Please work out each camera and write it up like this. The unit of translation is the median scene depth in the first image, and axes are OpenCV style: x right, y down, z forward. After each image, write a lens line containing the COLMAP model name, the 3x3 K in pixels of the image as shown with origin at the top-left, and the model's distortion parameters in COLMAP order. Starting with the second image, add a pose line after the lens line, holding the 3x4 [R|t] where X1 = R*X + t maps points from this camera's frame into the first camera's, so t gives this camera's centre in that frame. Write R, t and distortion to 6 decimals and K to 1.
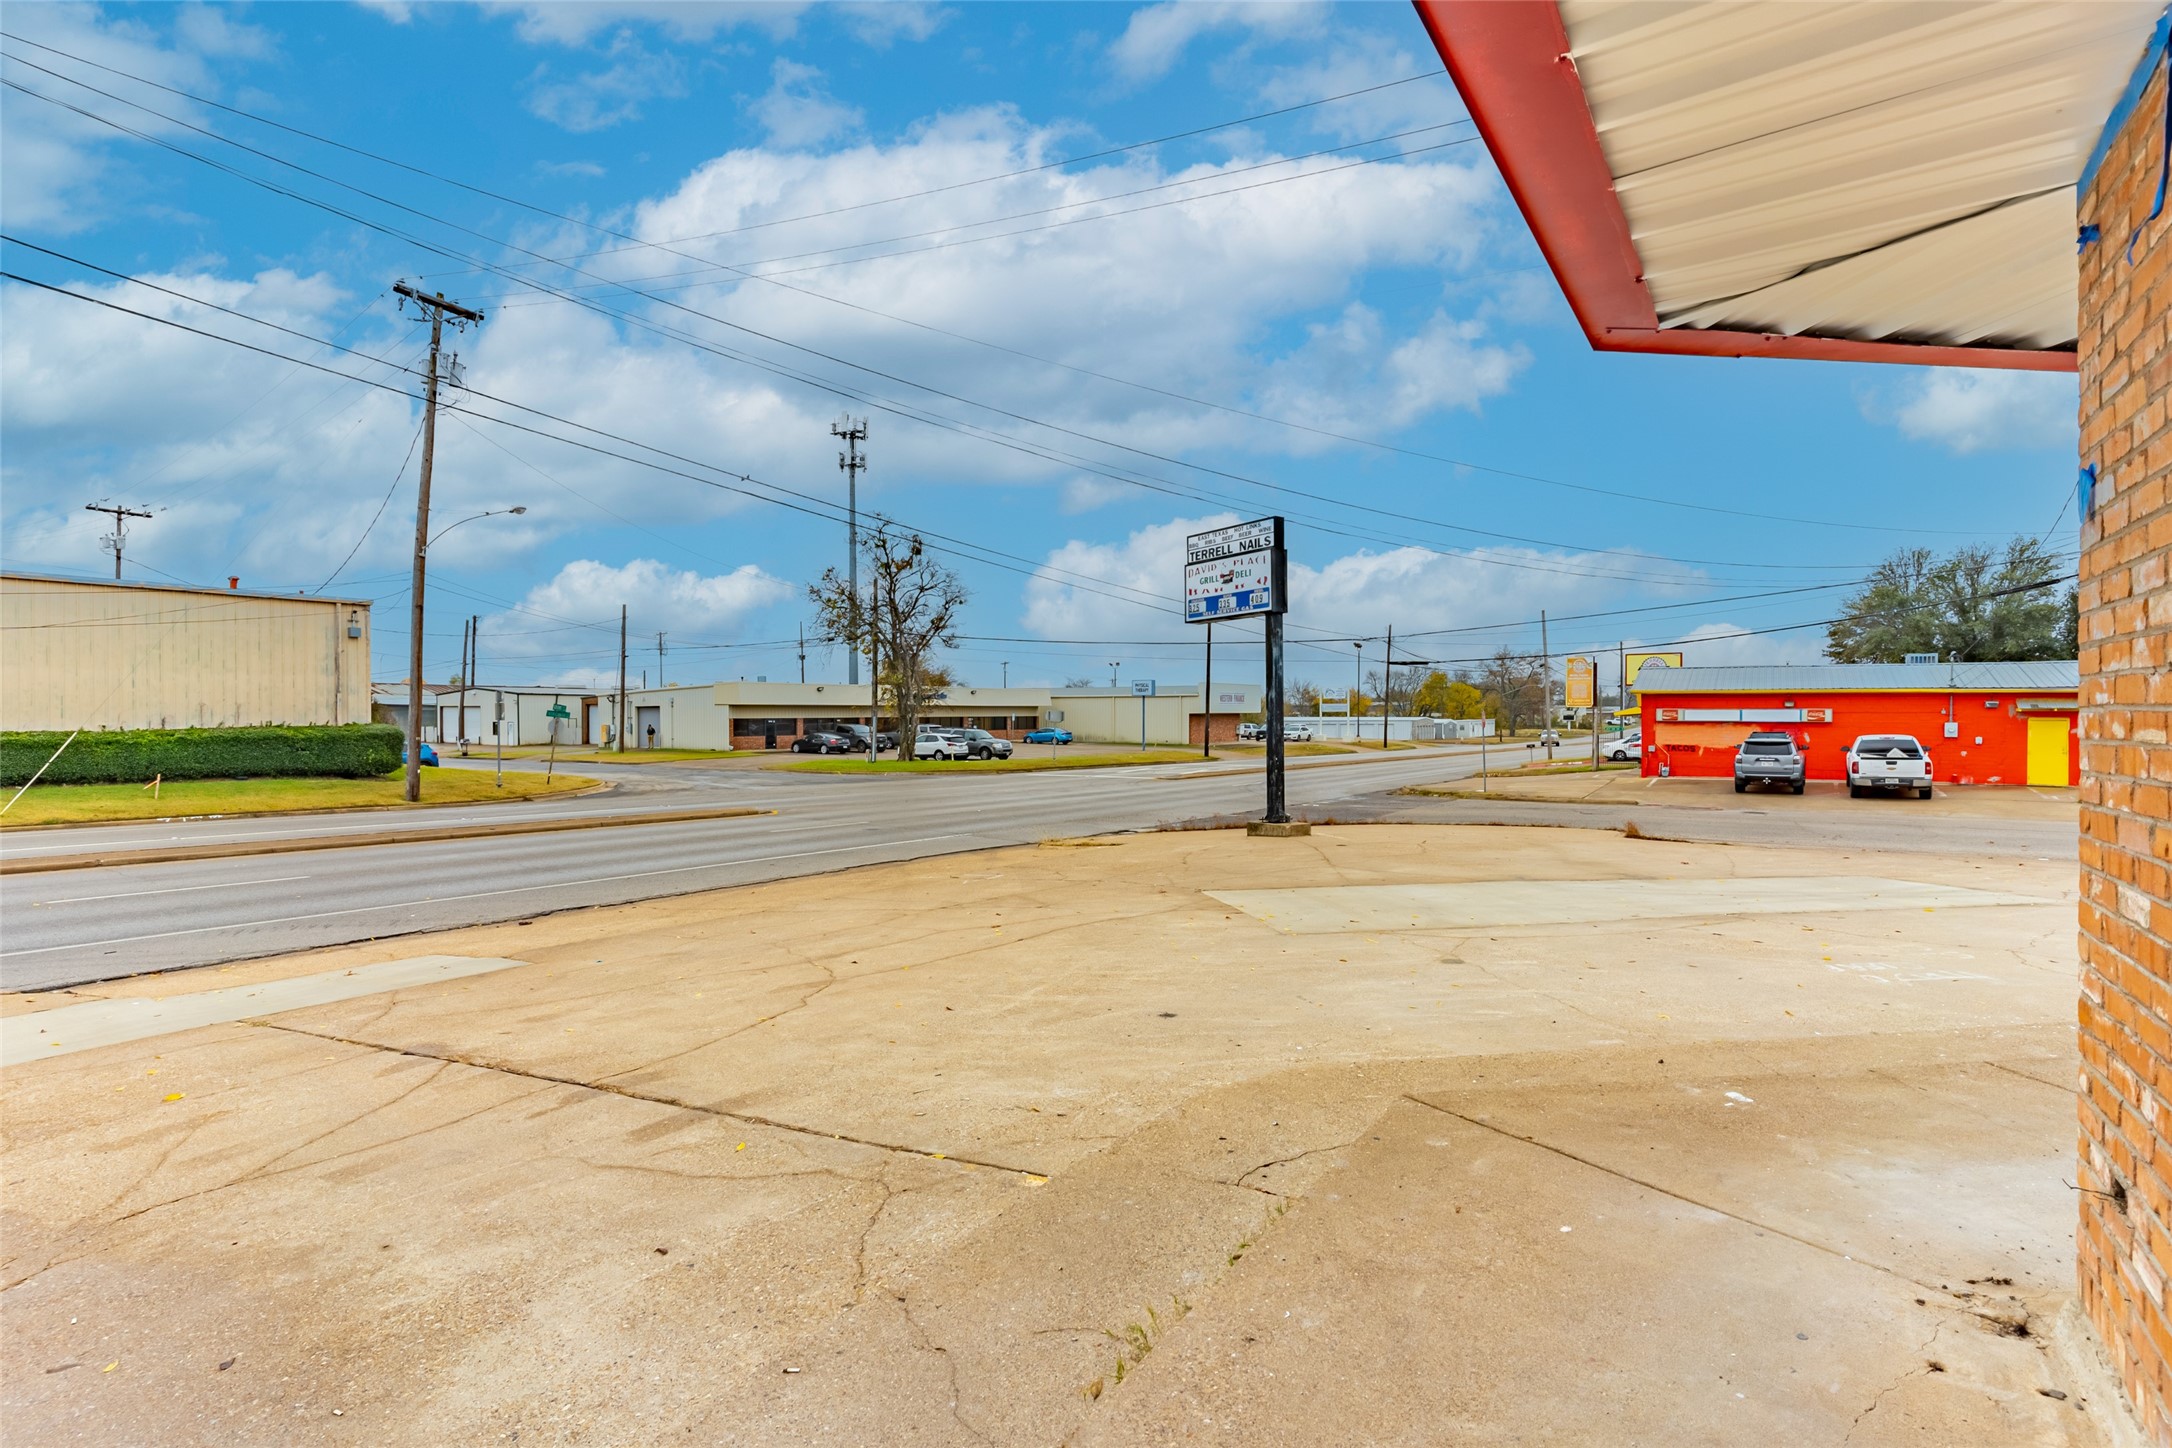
lens RADIAL K [[1055.9, 0, 1091.5], [0, 1055.9, 709.5], [0, 0, 1]] dist [0.004827, 0.000596]
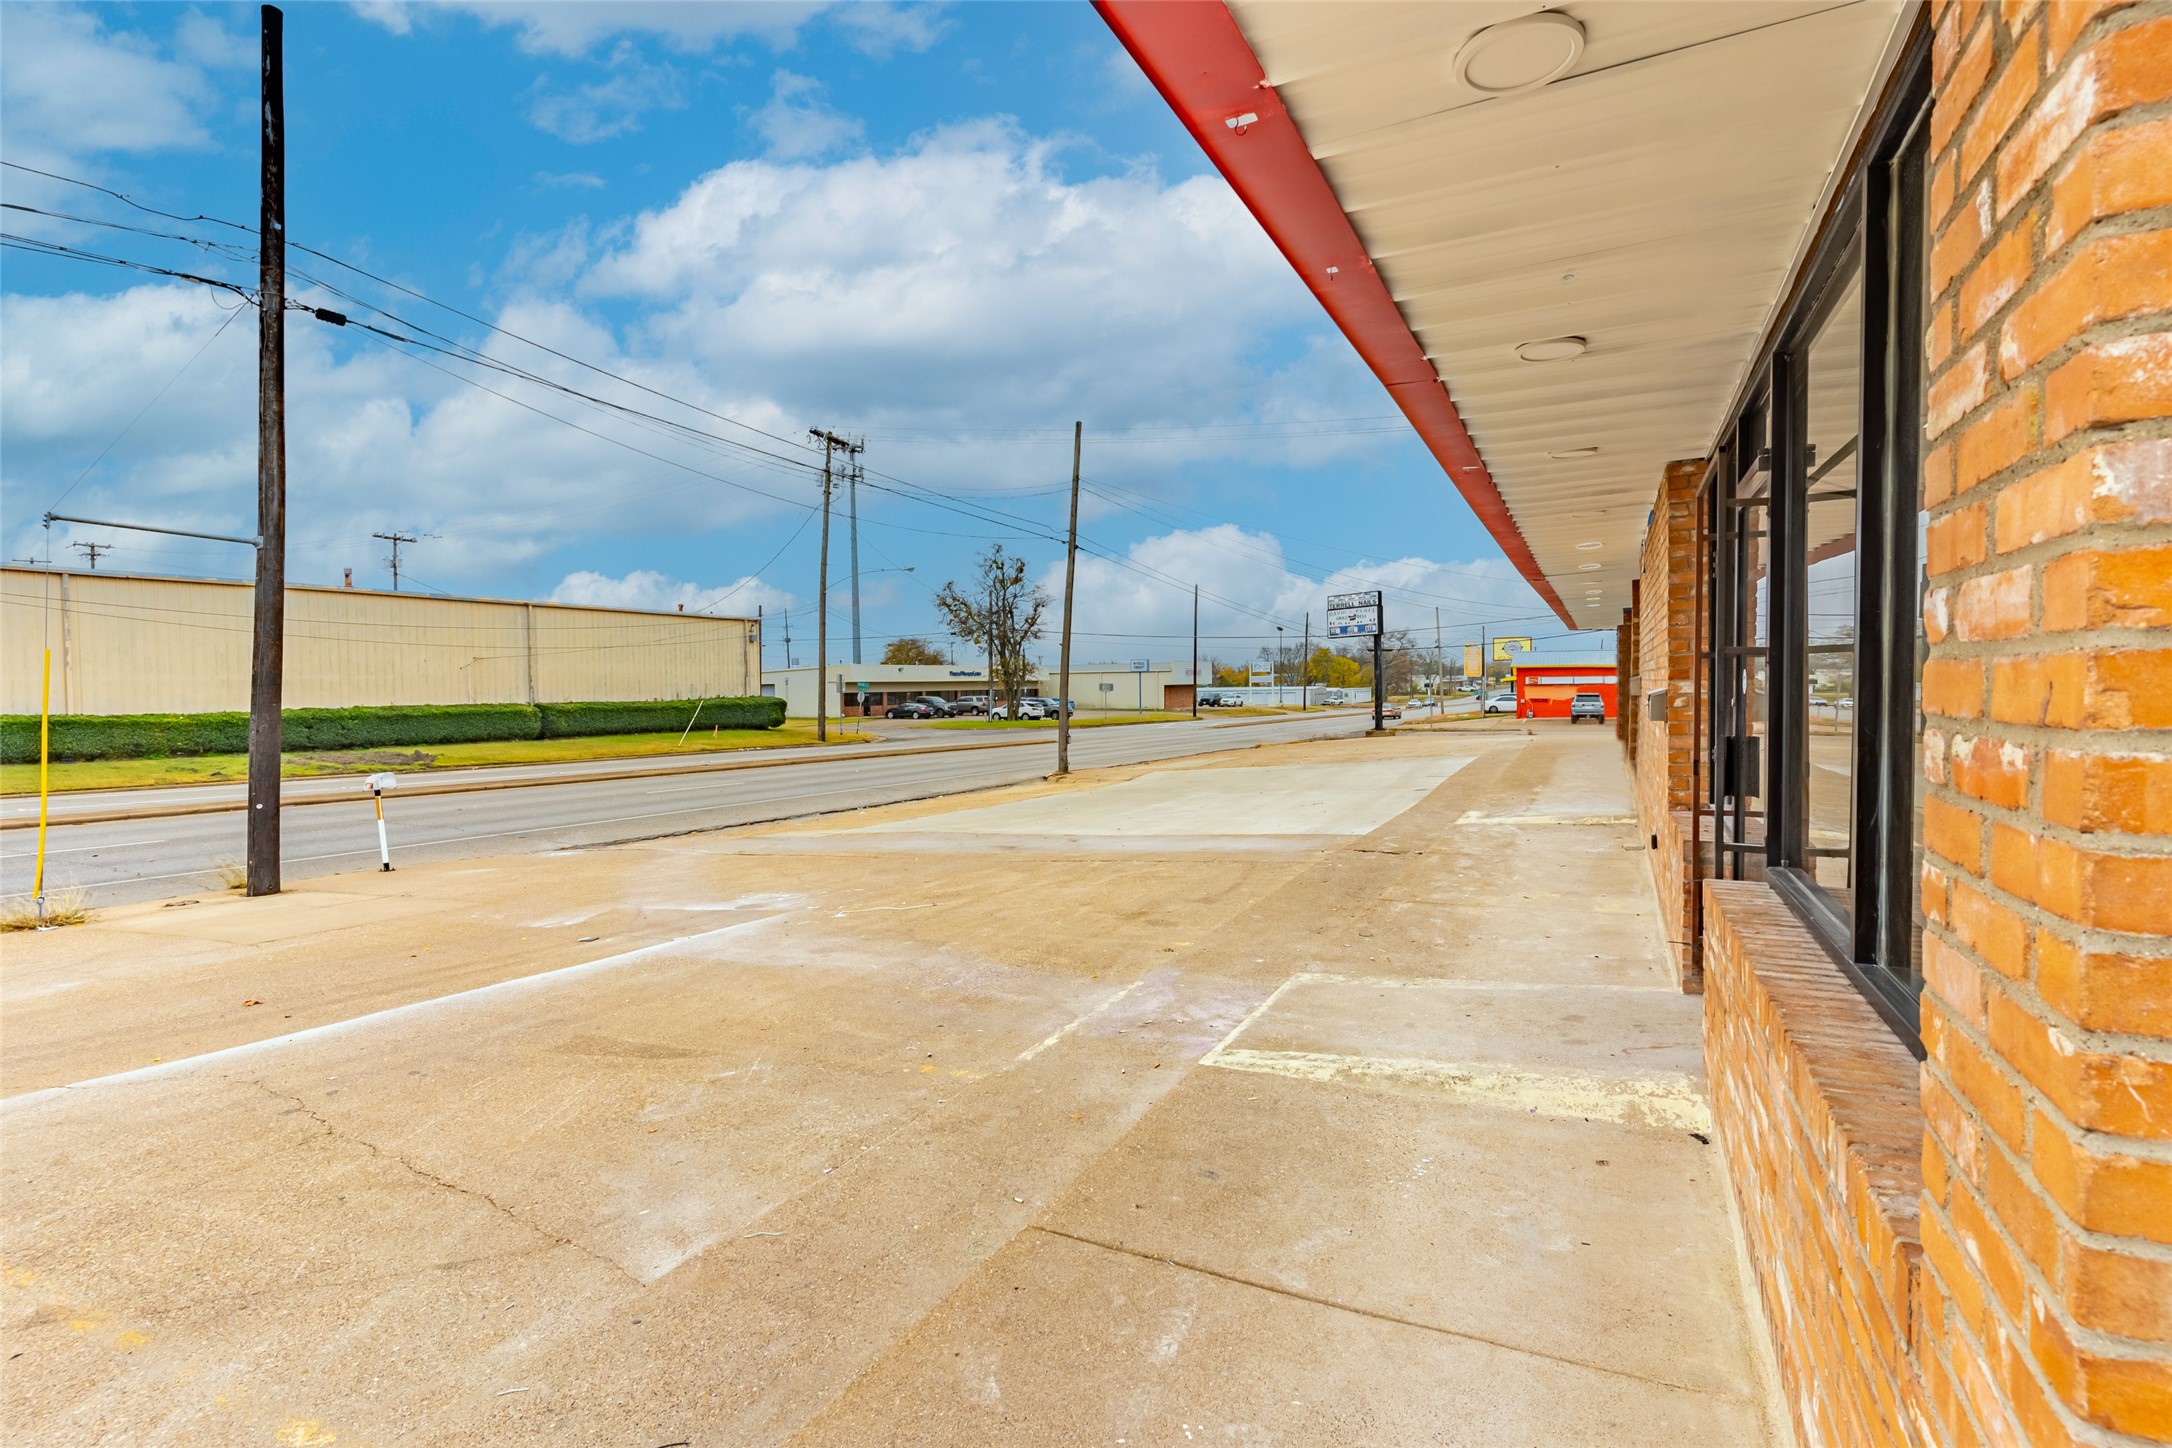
lens RADIAL K [[1055.9, 0, 1083.3], [0, 1055.9, 711.1], [0, 0, 1]] dist [0.004827, 0.000596]
pose [[0.992461, -0.015875, 0.121528, -0.244882], [0.012688, 0.999556, 0.026950, -0.000352], [-0.121902, -0.025205, 0.992222, -0.384956]]
